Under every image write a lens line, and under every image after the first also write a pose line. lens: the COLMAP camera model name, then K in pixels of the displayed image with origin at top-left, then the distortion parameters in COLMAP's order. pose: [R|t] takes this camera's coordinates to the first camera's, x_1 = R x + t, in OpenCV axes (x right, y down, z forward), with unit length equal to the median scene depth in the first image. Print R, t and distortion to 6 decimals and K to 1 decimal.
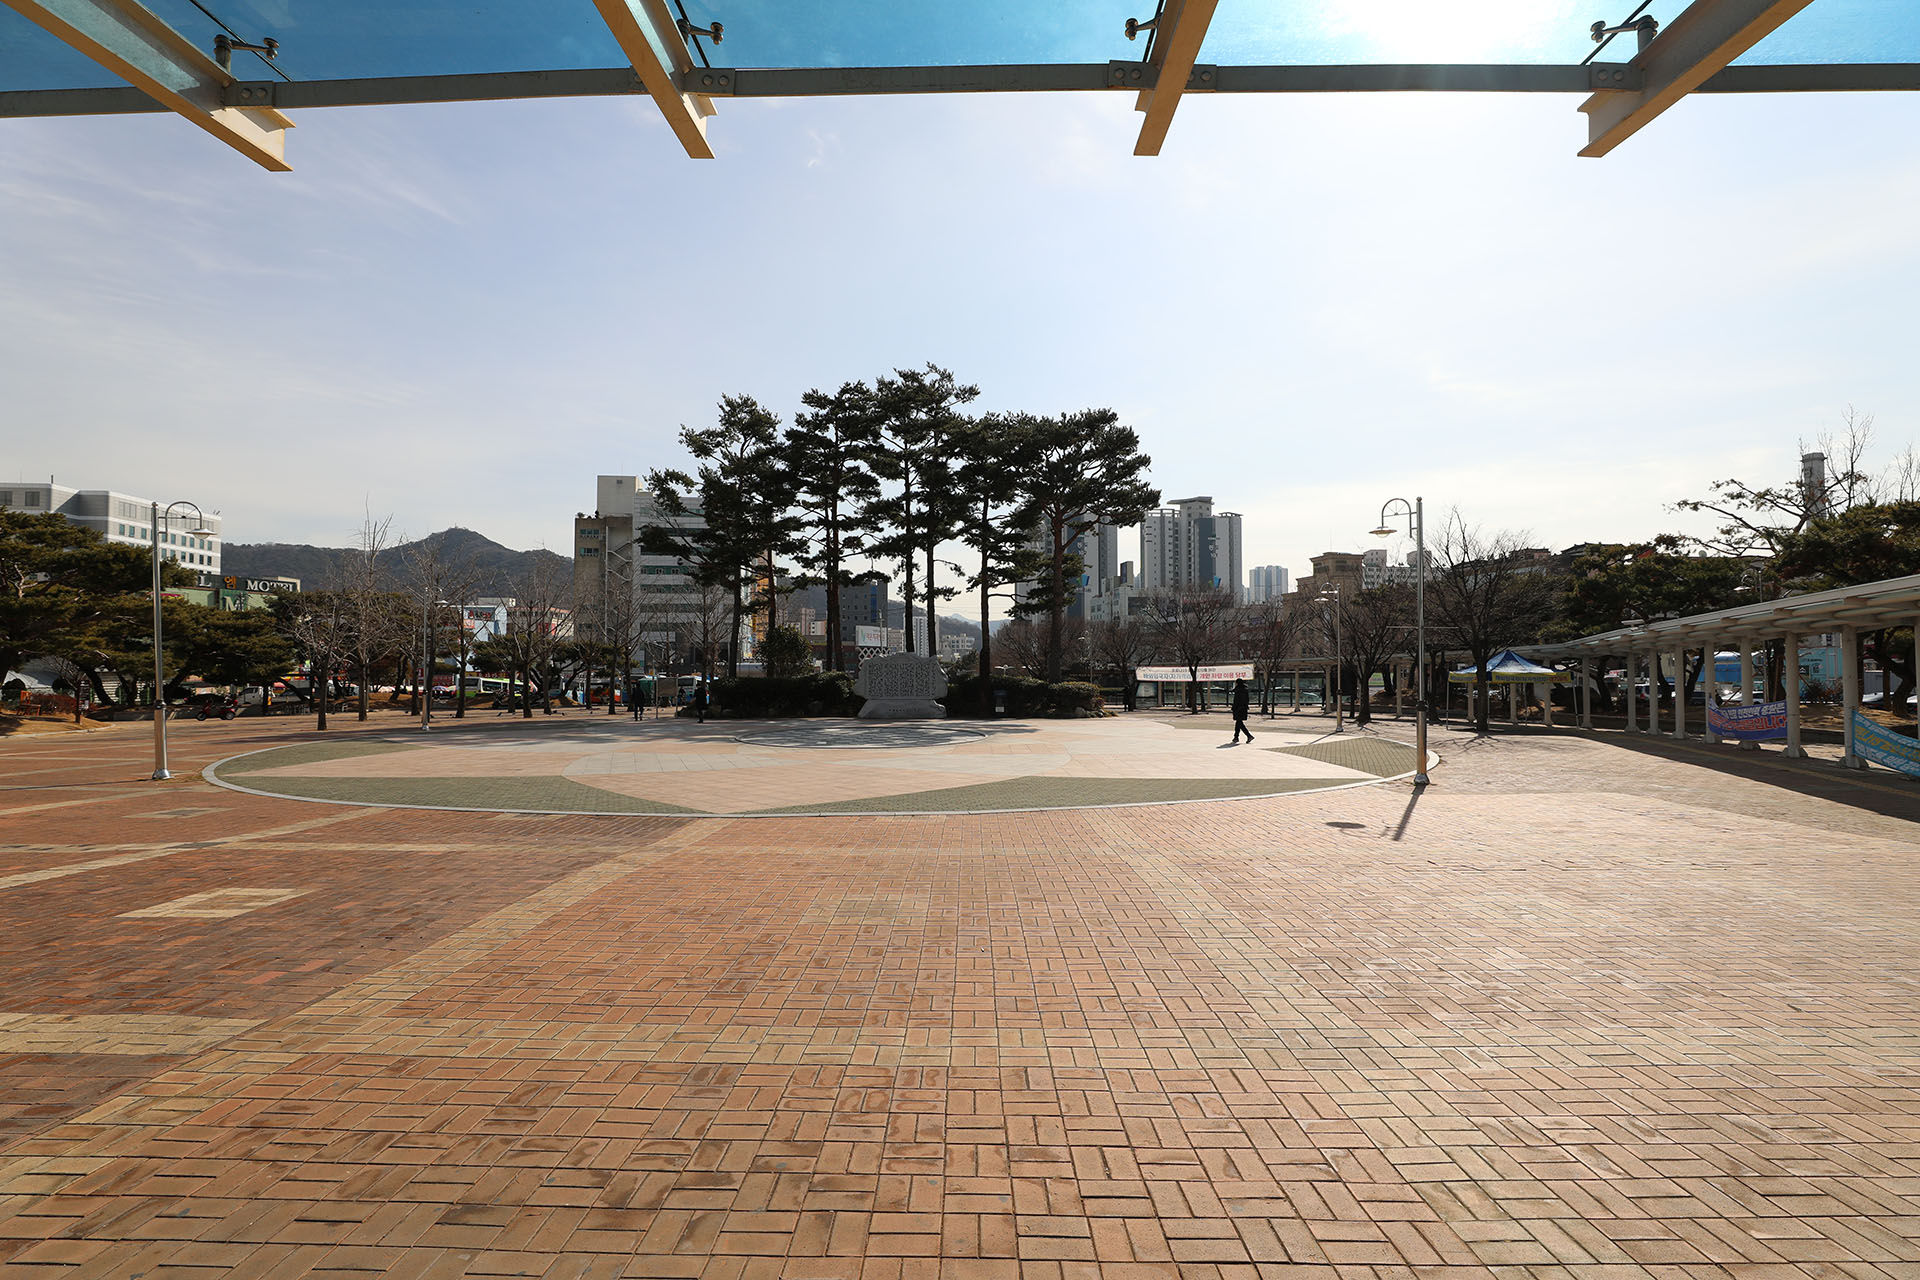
lens RADIAL K [[872.0, 0, 962.2], [0, 872.0, 644.2], [0, 0, 1]] dist [-0.046647, 0.012665]
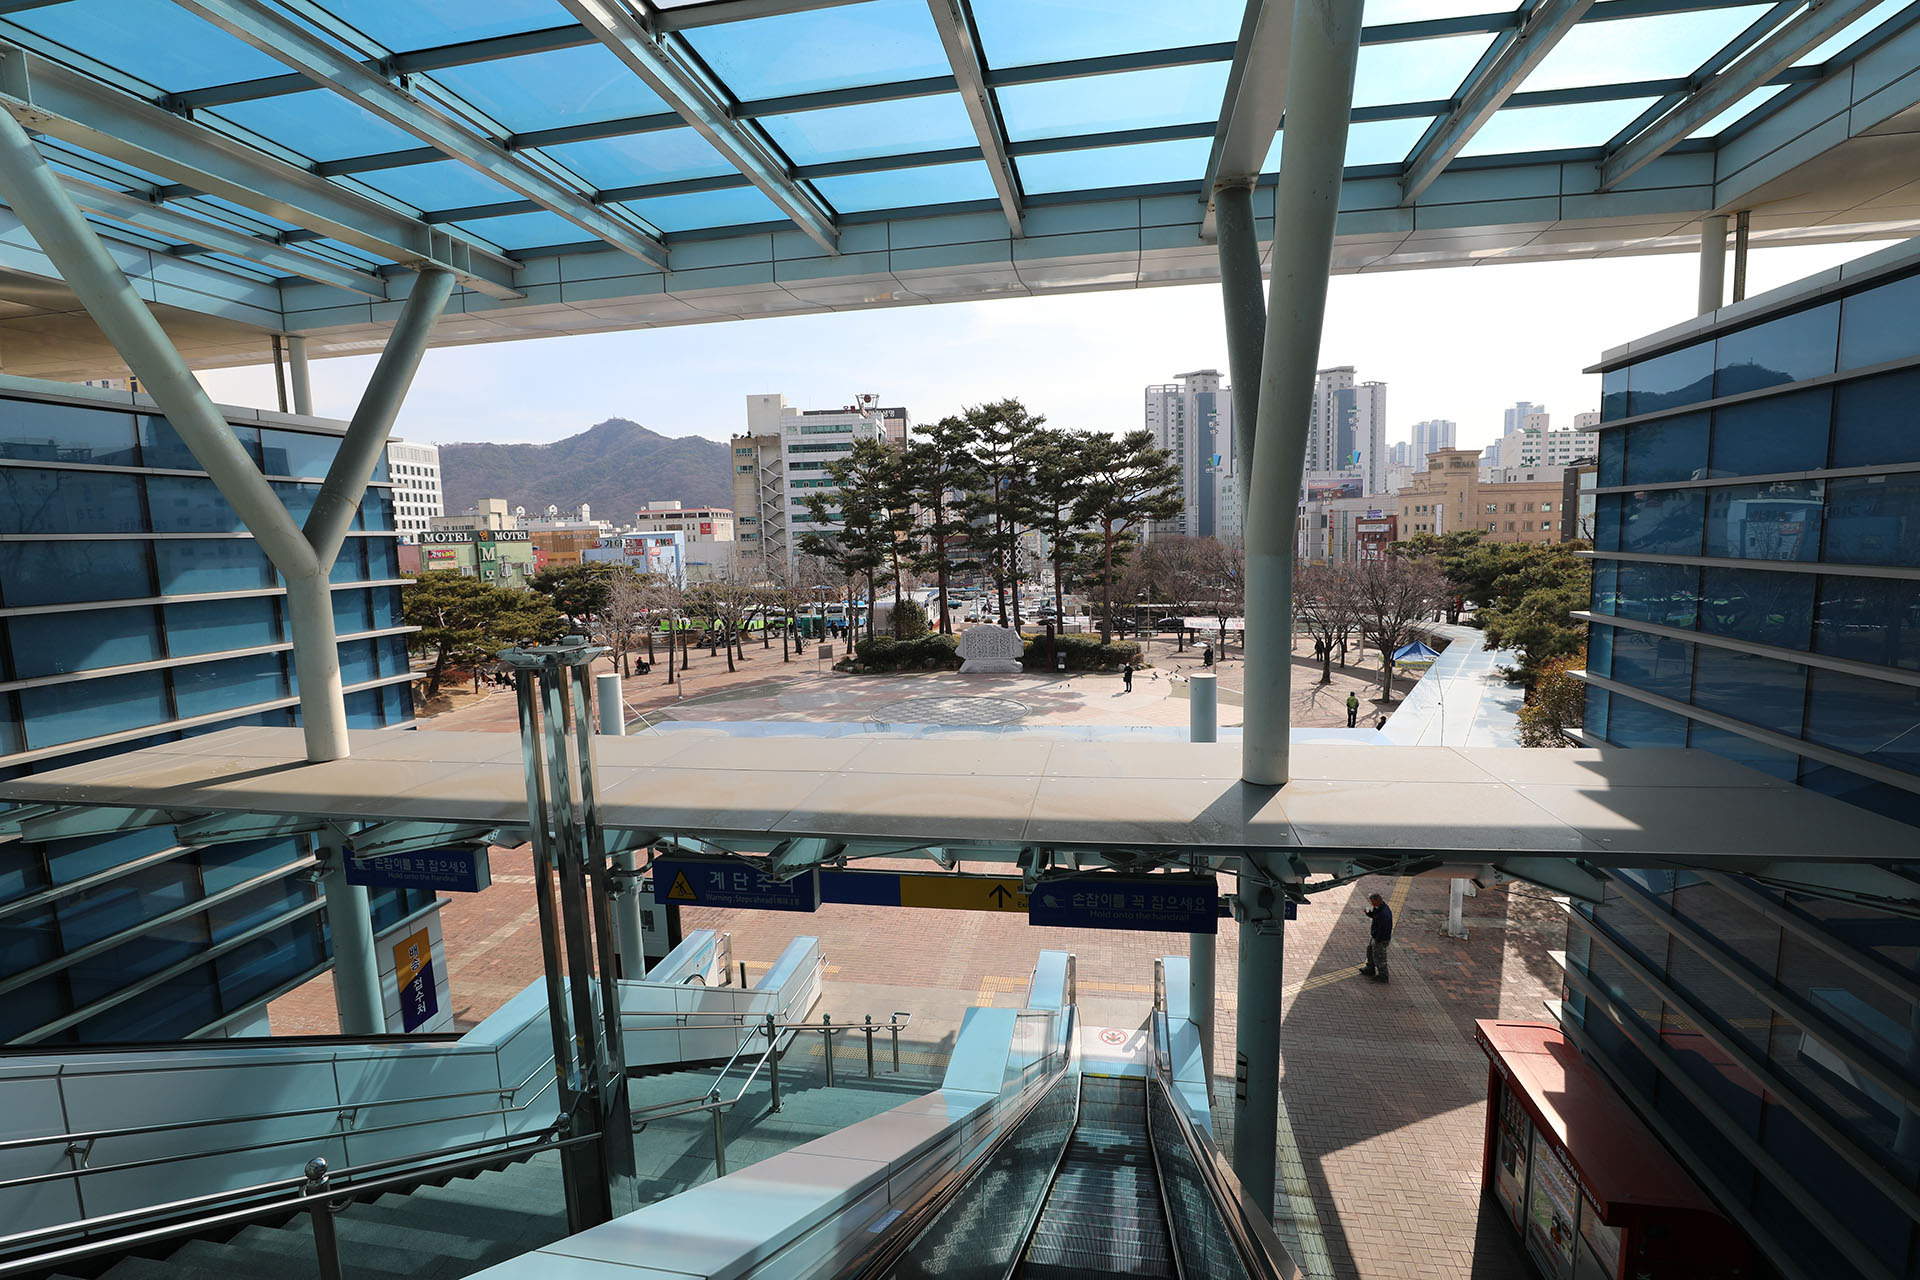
lens RADIAL K [[872.0, 0, 962.2], [0, 872.0, 644.2], [0, 0, 1]] dist [-0.046647, 0.012665]
pose [[0.986595, -0.008653, -0.162960, 0.101282], [0.032967, 0.988573, 0.147096, -0.149301], [0.159825, -0.150496, 0.975606, -0.319509]]
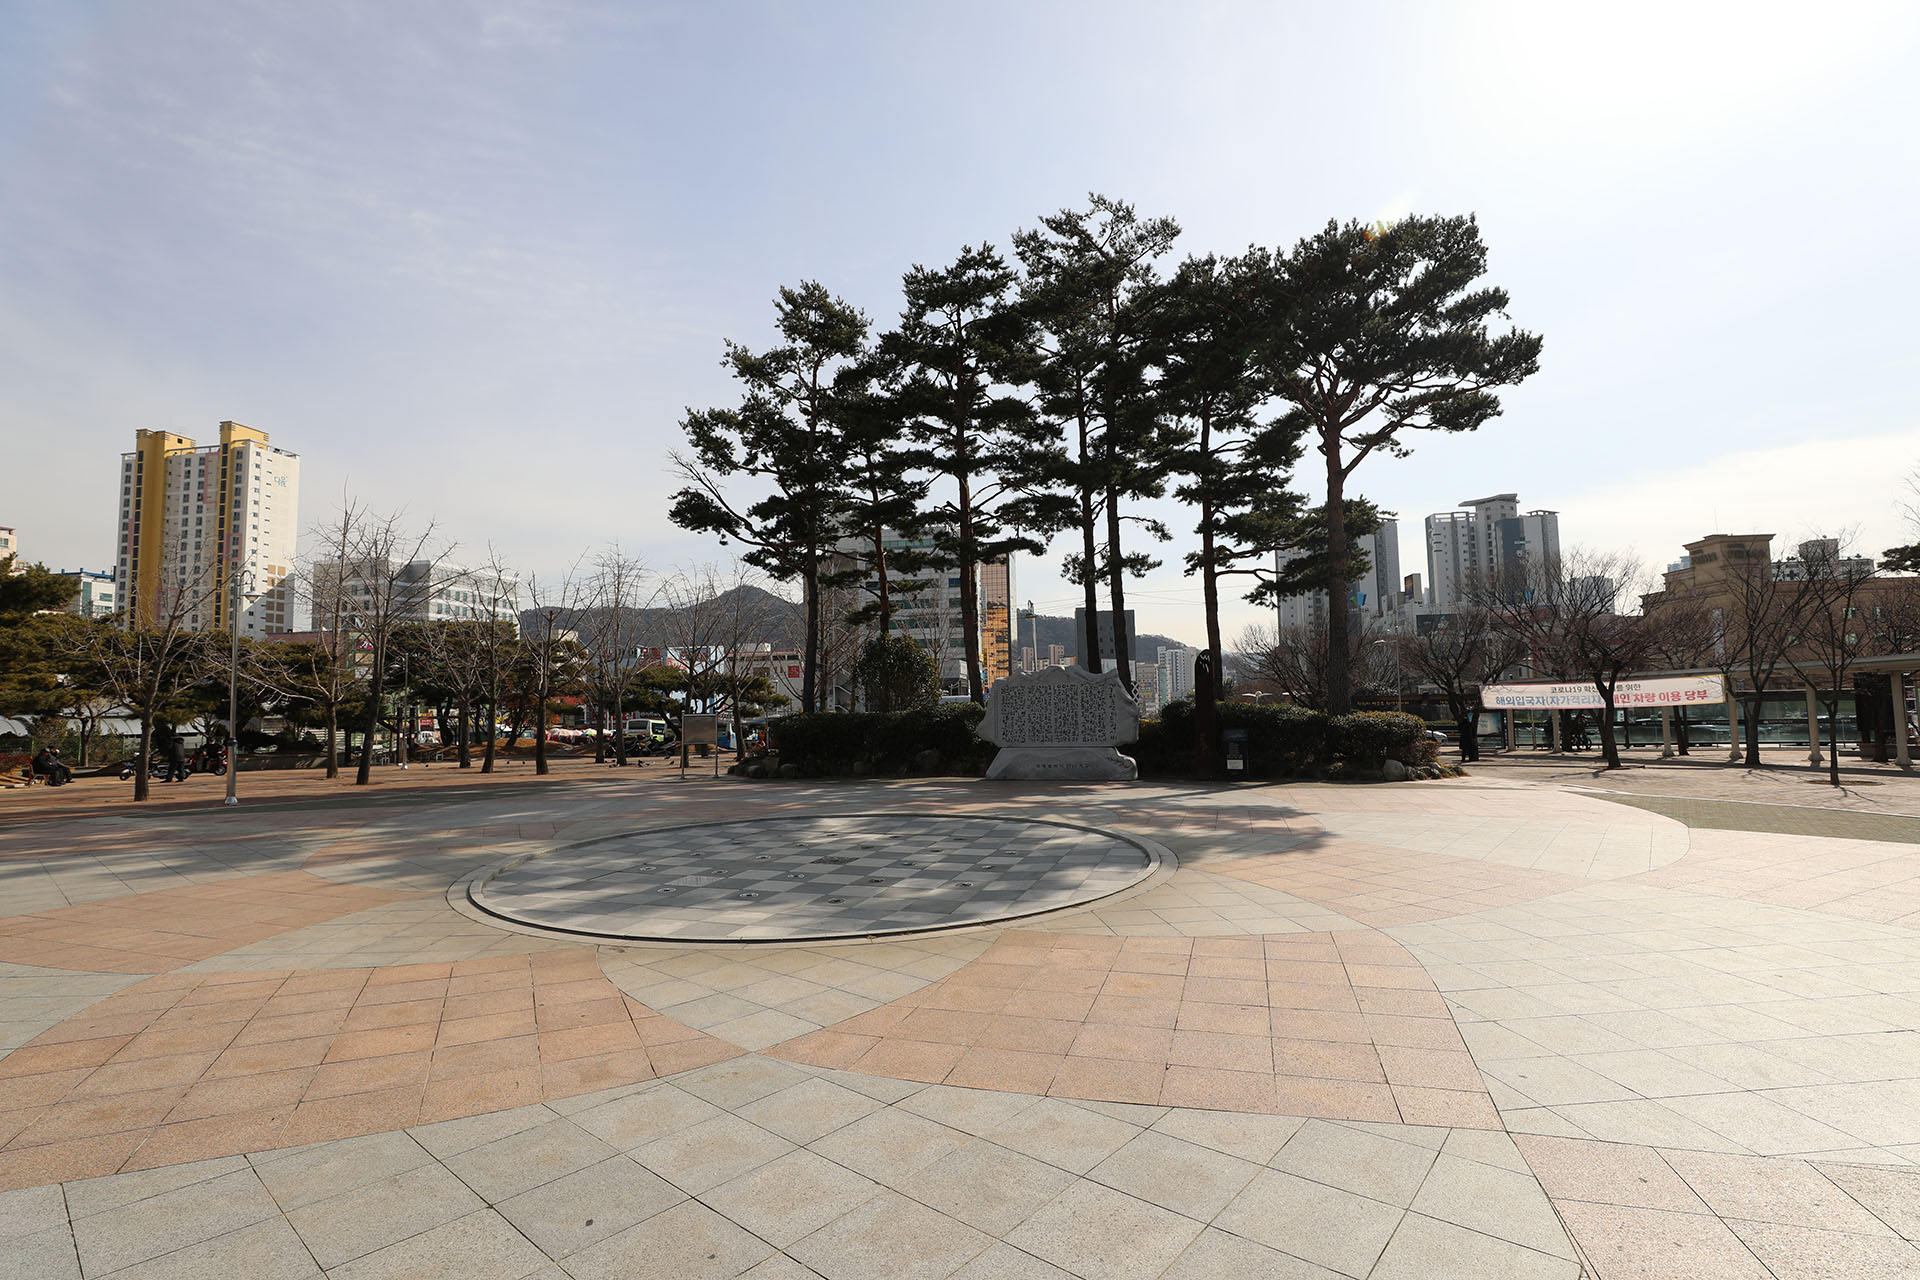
lens RADIAL K [[872.0, 0, 962.2], [0, 872.0, 644.2], [0, 0, 1]] dist [-0.046647, 0.012665]
pose [[0.957099, -0.037541, -0.287318, 0.034446], [0.025061, 0.998581, -0.046994, 0.018512], [0.288674, 0.037778, 0.956682, 0.382373]]
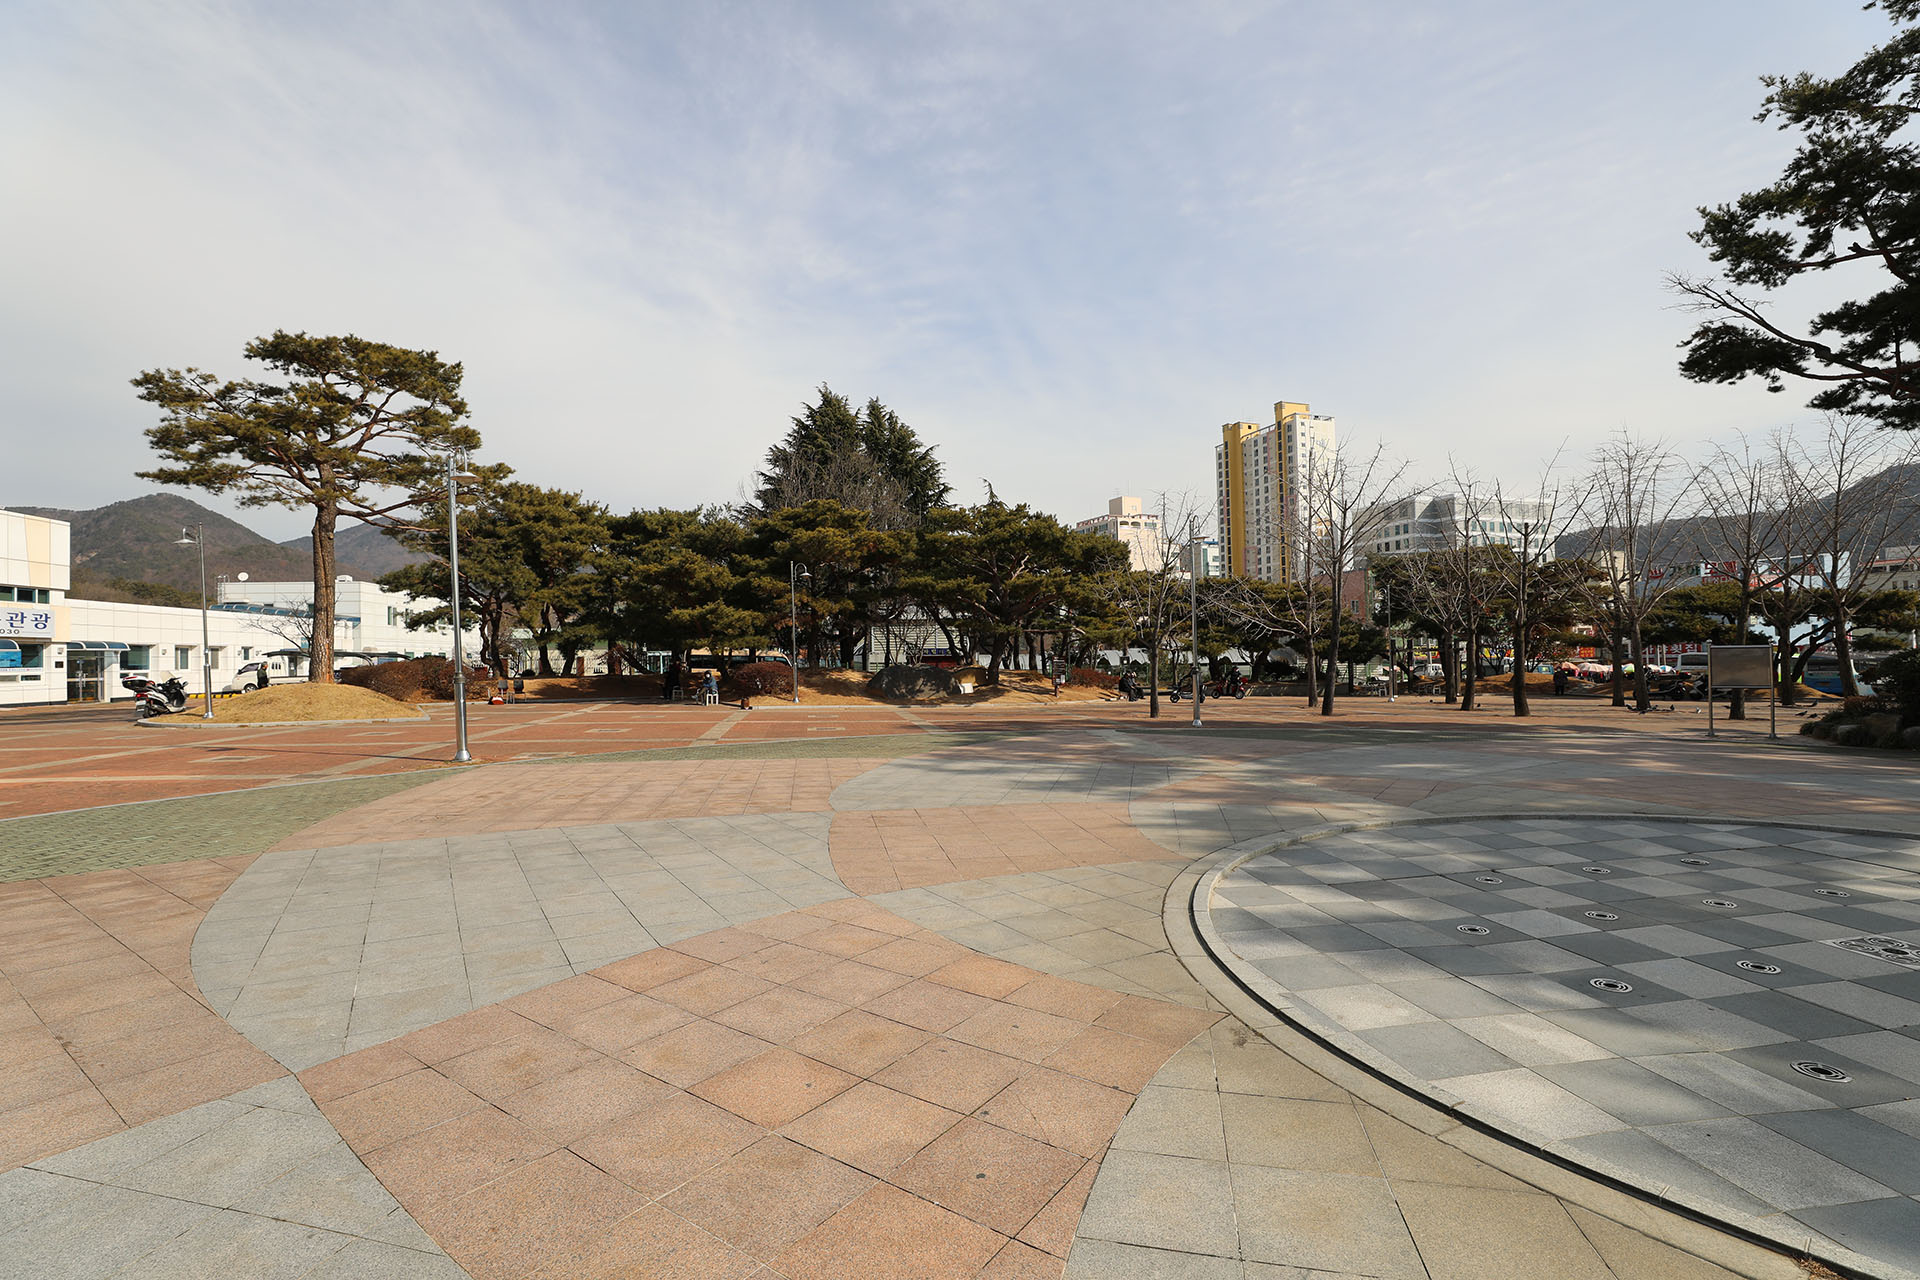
lens RADIAL K [[872.0, 0, 962.2], [0, 872.0, 644.2], [0, 0, 1]] dist [-0.046647, 0.012665]
pose [[0.187055, -0.015317, -0.982230, 0.015144], [0.039251, 0.999196, -0.008107, 0.022167], [0.981565, -0.037038, 0.187505, 0.463439]]
